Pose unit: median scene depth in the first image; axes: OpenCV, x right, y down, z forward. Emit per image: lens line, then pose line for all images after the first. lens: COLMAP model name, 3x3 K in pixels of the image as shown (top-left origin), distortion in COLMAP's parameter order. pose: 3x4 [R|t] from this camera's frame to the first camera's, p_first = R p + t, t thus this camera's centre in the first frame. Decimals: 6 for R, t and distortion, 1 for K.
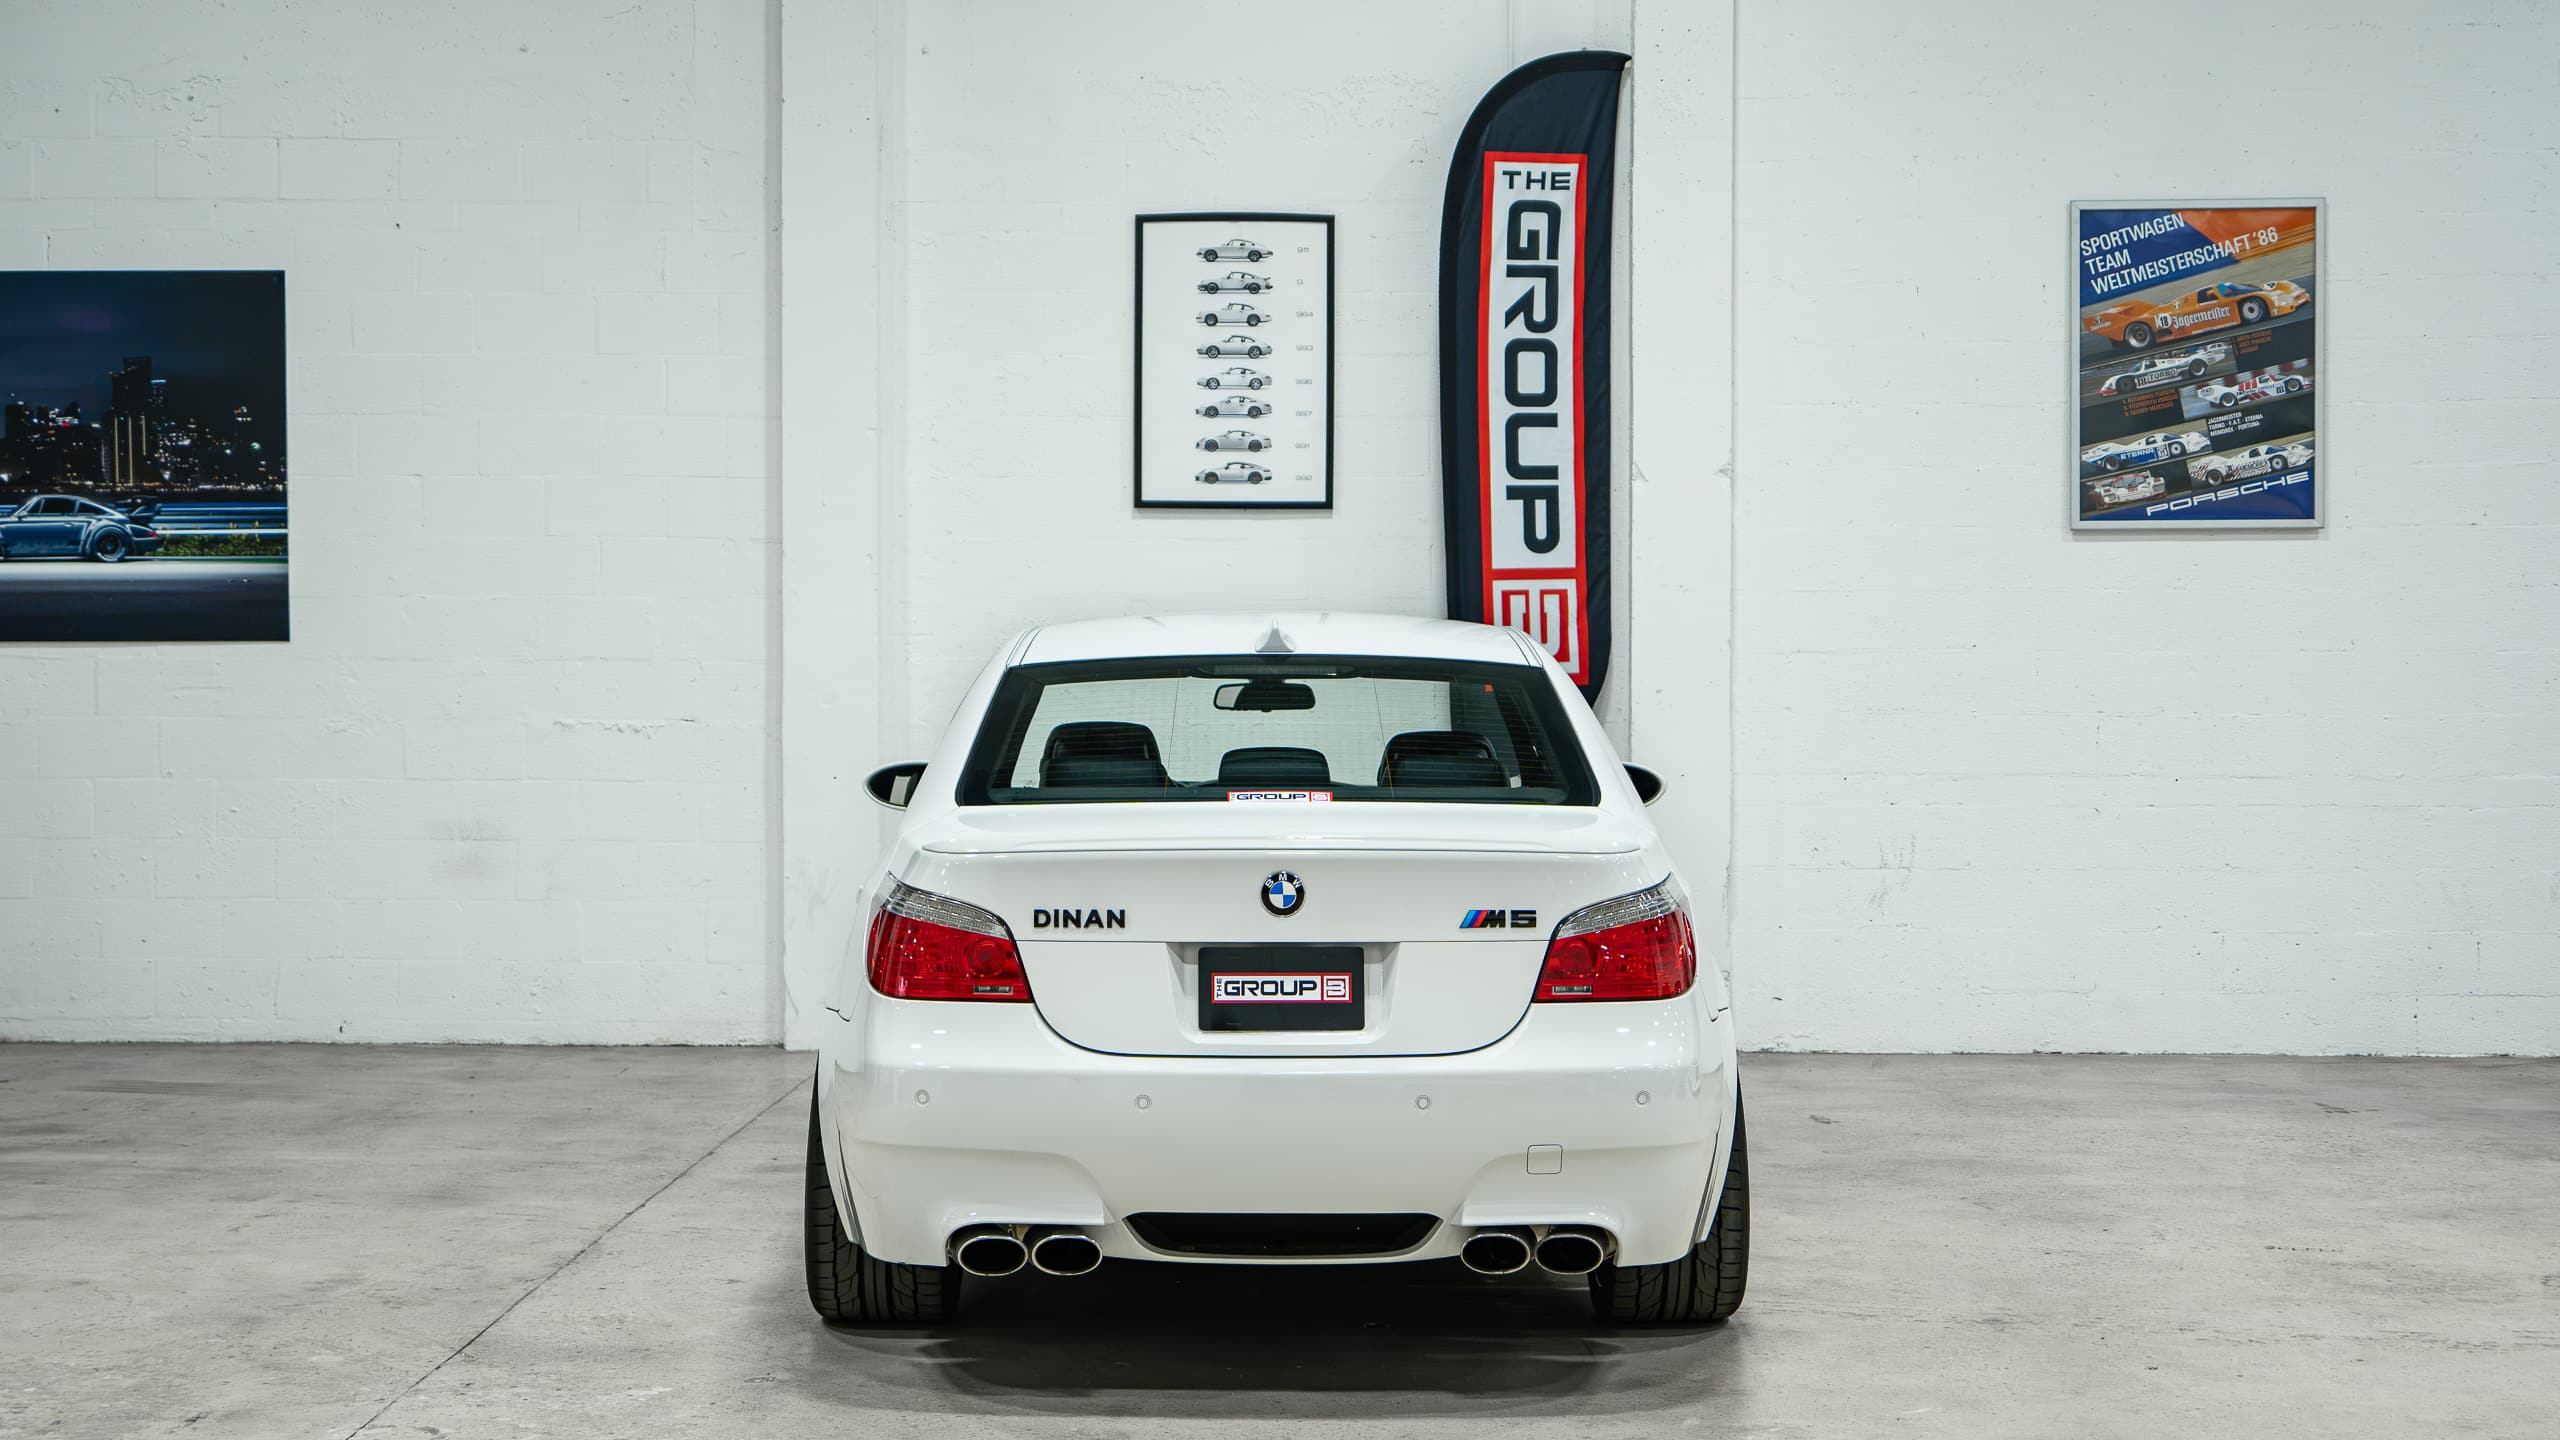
lens RADIAL K [[4046.6, 0, 1273.3], [0, 4046.6, 730.6], [0, 0, 1]] dist [0.047743, 0.000000]
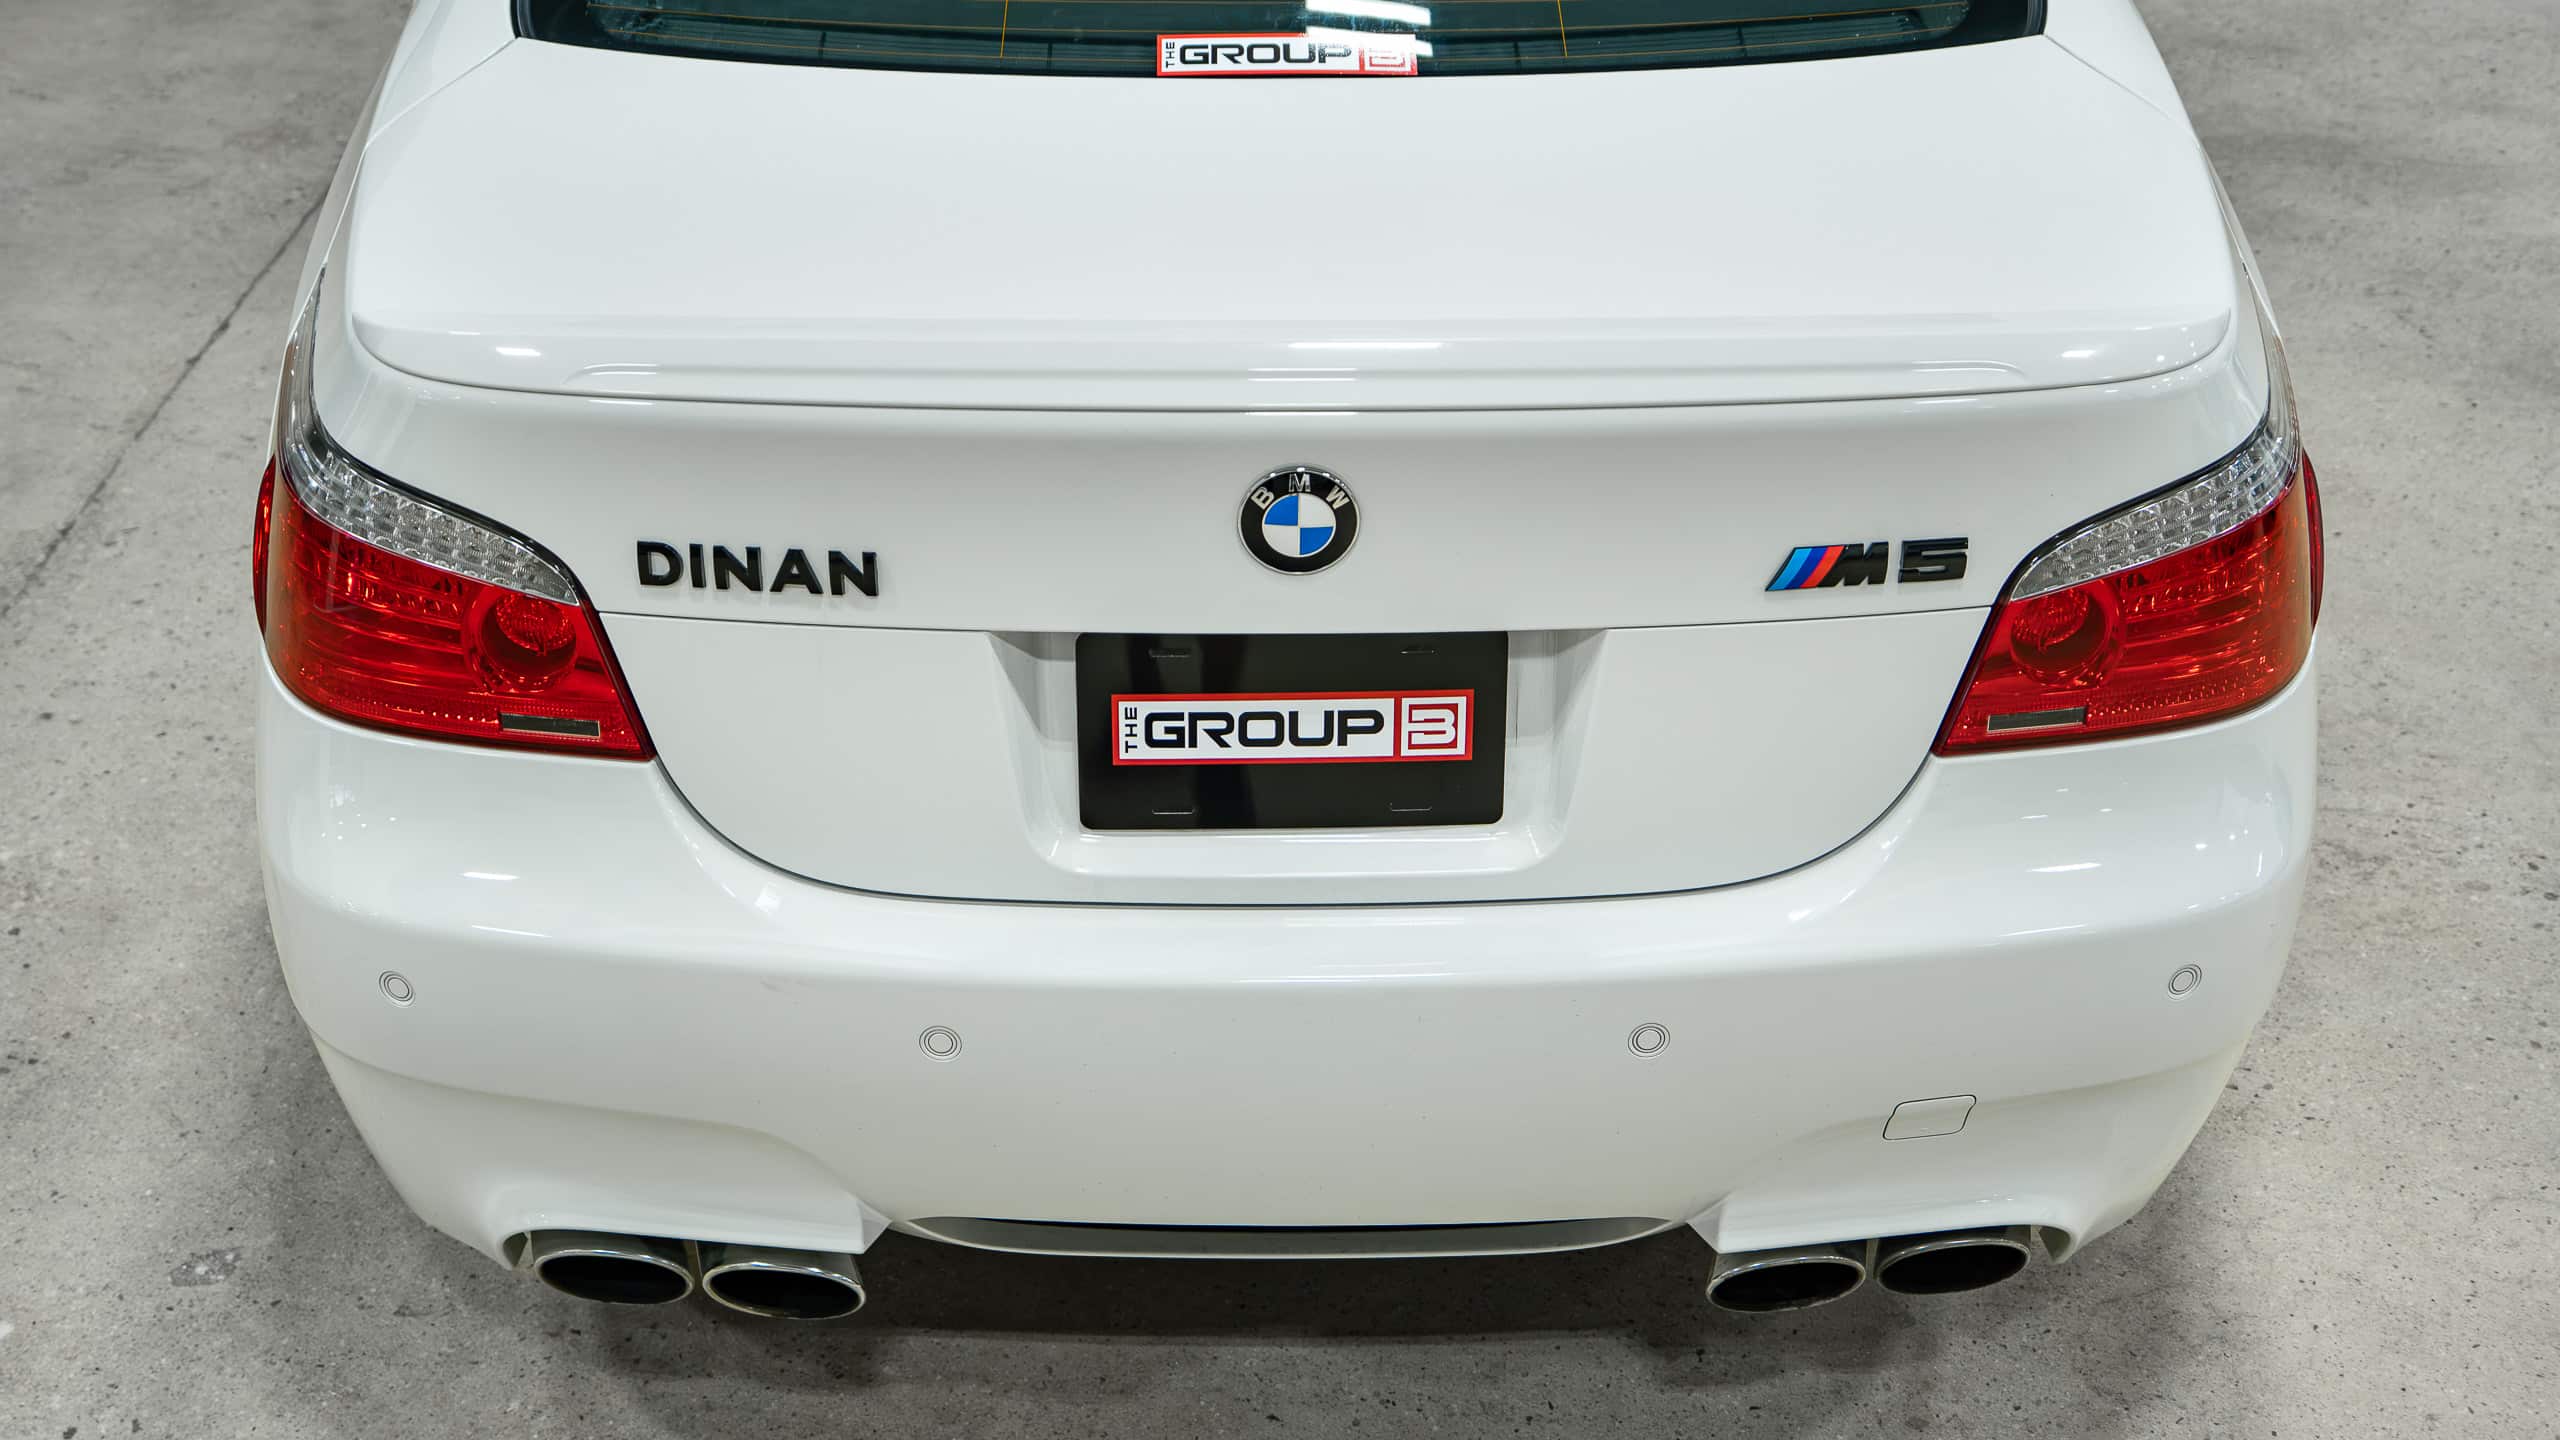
lens RADIAL K [[3237.3, 0, 1225.0], [0, 3237.3, 764.7], [0, 0, 1]] dist [-0.060022, 0.000000]
pose [[0.999971, 0.002047, -0.007288, -0.001249], [0.001855, 0.867150, 0.498043, -0.051162], [0.007340, -0.498042, 0.867122, 0.426105]]
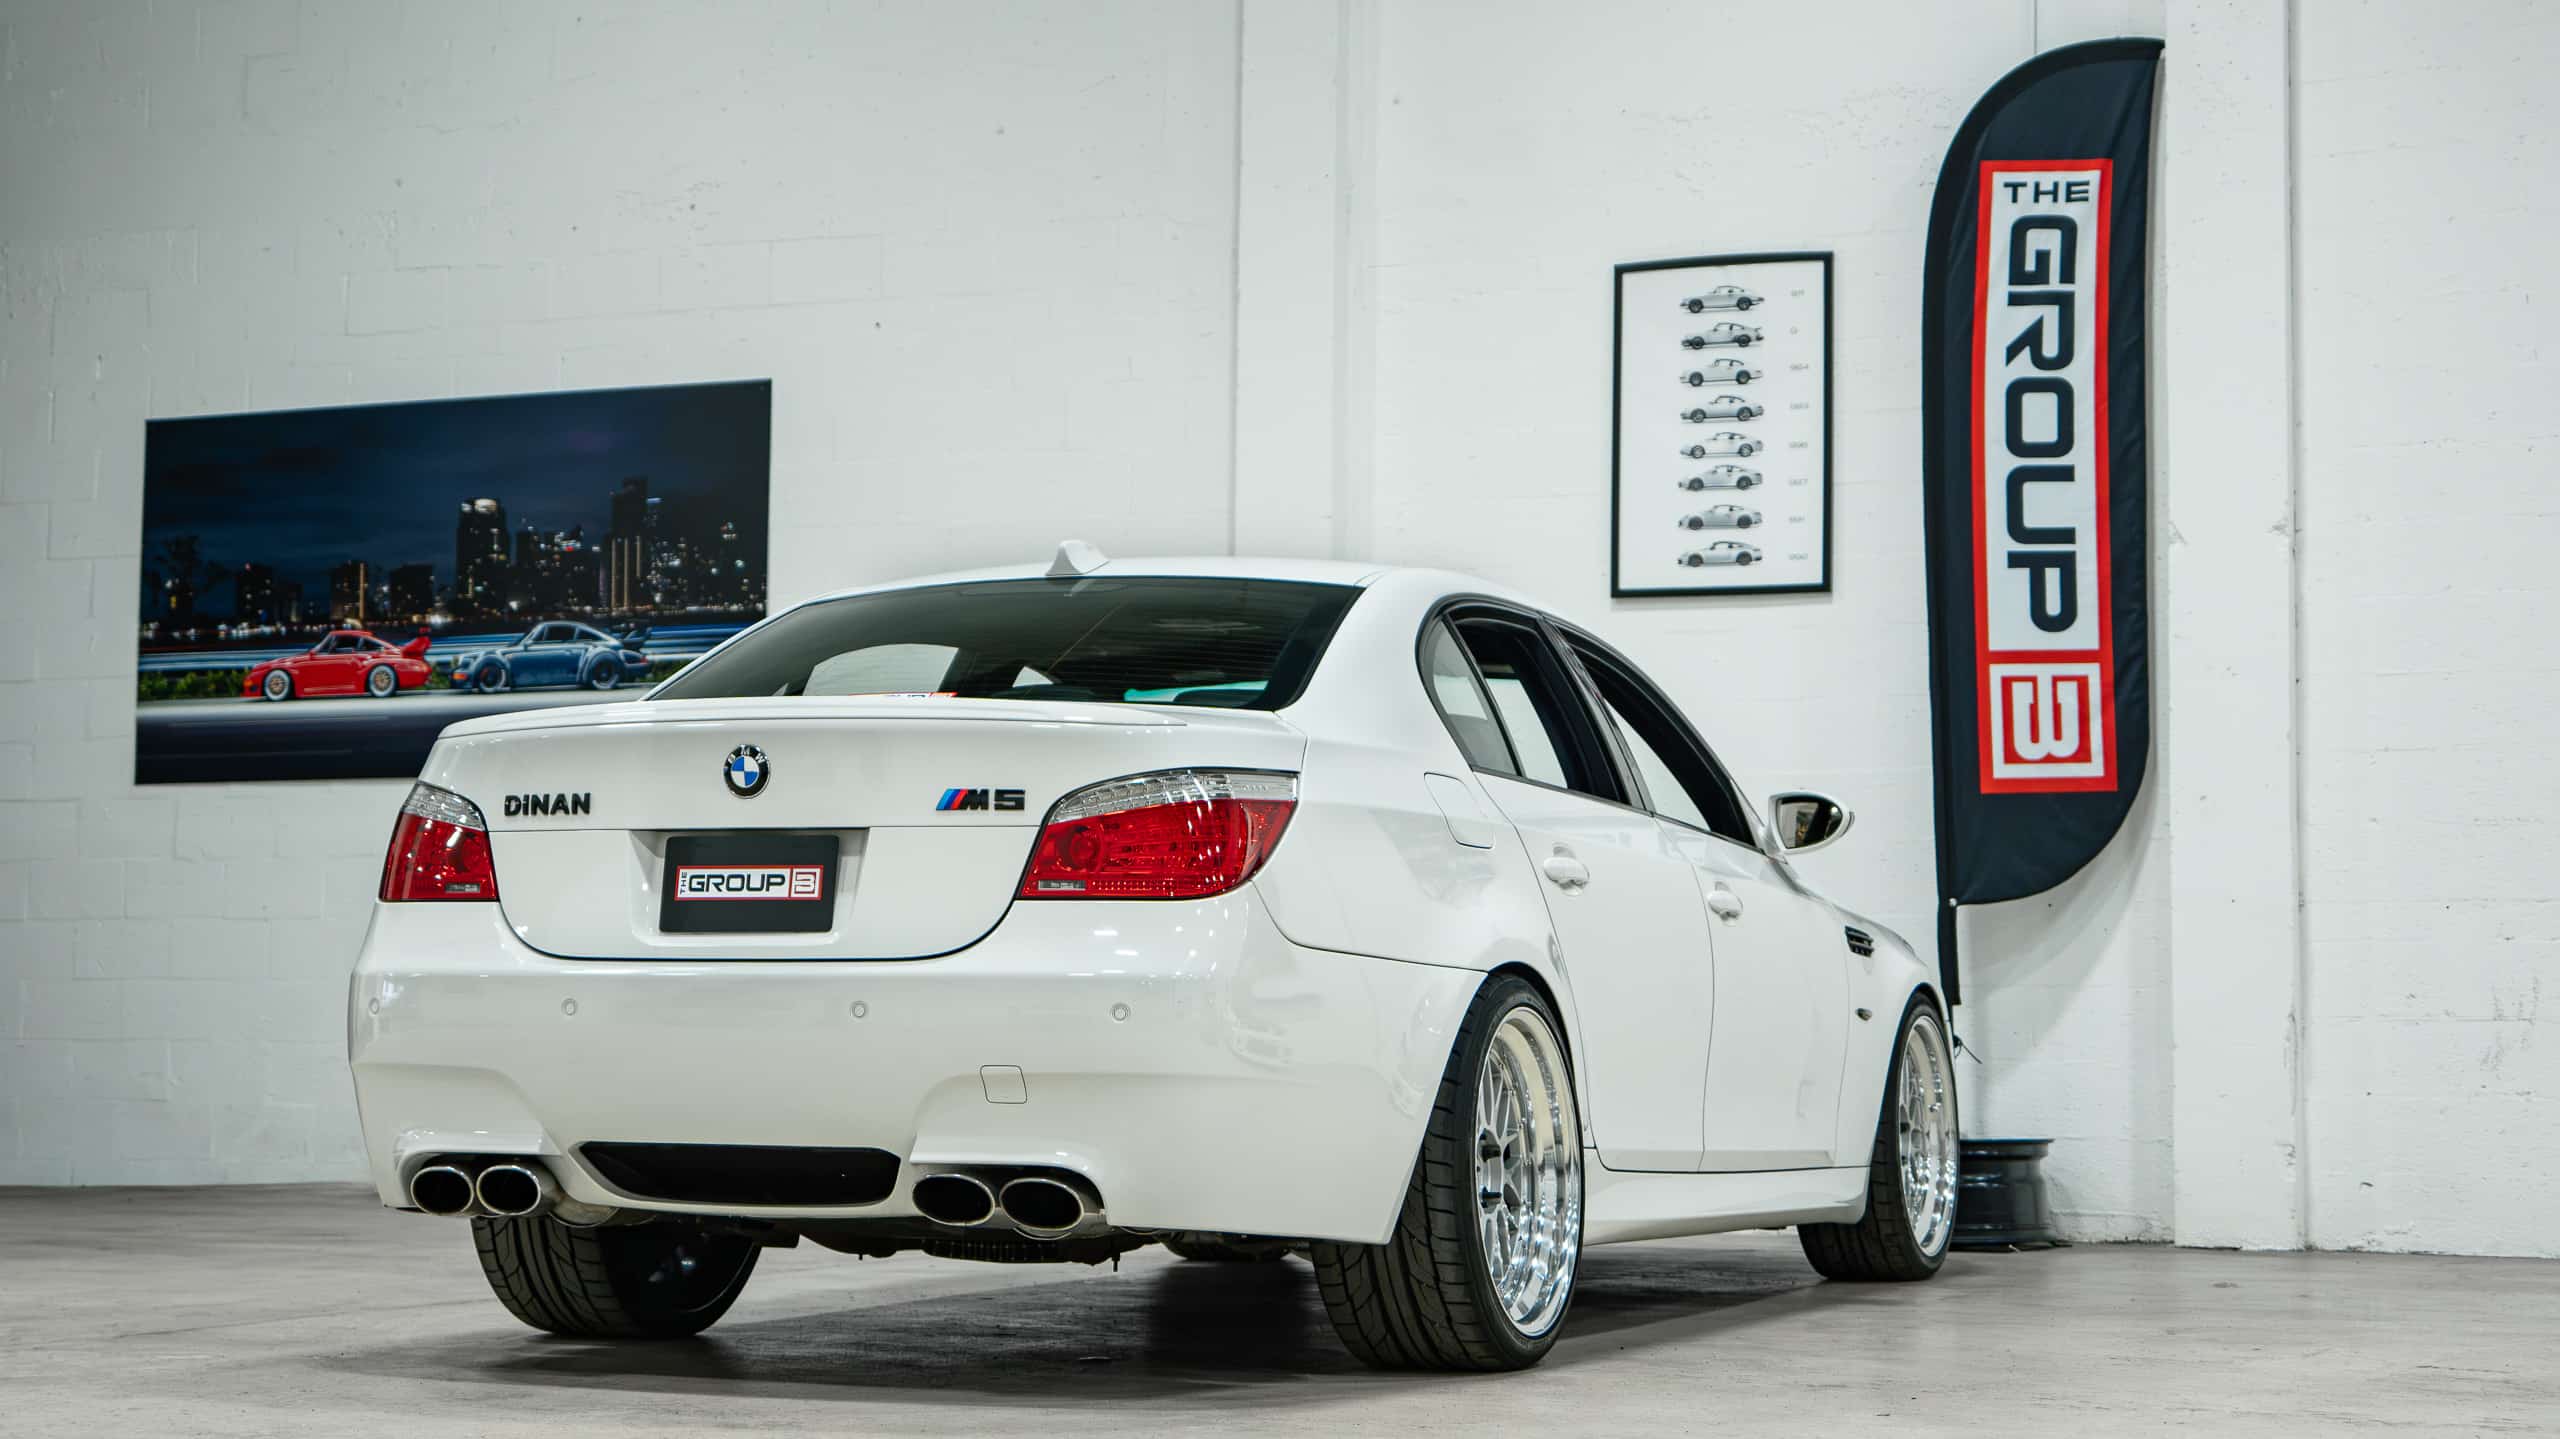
lens RADIAL K [[4491.7, 0, 1328.3], [0, 4491.7, 628.4], [0, 0, 1]] dist [0.027041, 0.000000]
pose [[0.925158, -0.027251, -0.378602, 0.278975], [-0.021408, 0.992086, -0.123723, 0.073155], [0.378977, 0.122568, 0.917253, 0.097244]]
